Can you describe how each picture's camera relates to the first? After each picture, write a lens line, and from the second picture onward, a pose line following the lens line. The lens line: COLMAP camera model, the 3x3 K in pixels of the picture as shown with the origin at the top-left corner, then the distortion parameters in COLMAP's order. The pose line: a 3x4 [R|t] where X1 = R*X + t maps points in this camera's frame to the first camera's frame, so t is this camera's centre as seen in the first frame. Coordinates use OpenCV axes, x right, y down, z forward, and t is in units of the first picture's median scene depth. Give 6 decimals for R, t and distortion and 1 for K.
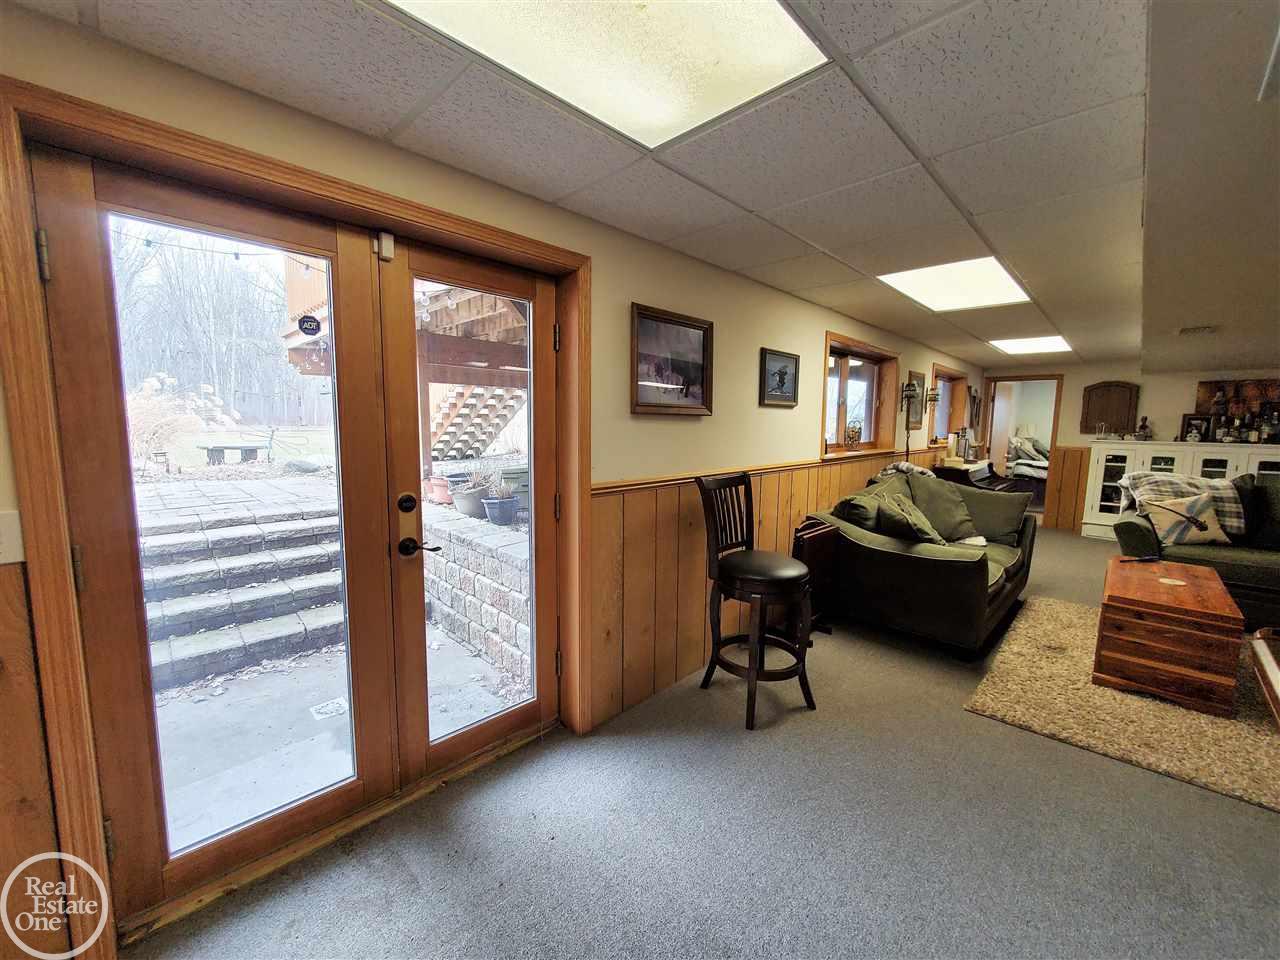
lens RADIAL K [[513.2, 0, 644.0], [0, 513.2, 477.5], [0, 0, 1]] dist [-0.001615, -0.000697]
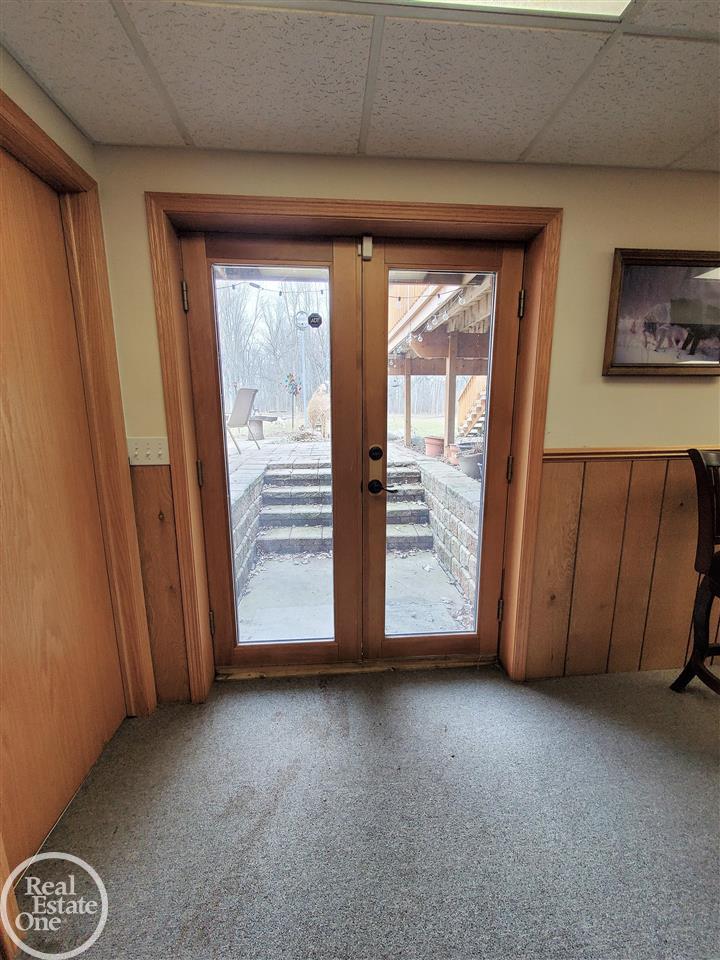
lens RADIAL K [[384.9, 0, 357.0], [0, 384.9, 480.1], [0, 0, 1]] dist [-0.001615, -0.000697]
pose [[0.752357, 0.103636, -0.650553, 0.120592], [-0.056493, 0.994060, 0.093025, 0.024825], [0.656329, -0.033236, 0.753742, 0.192509]]
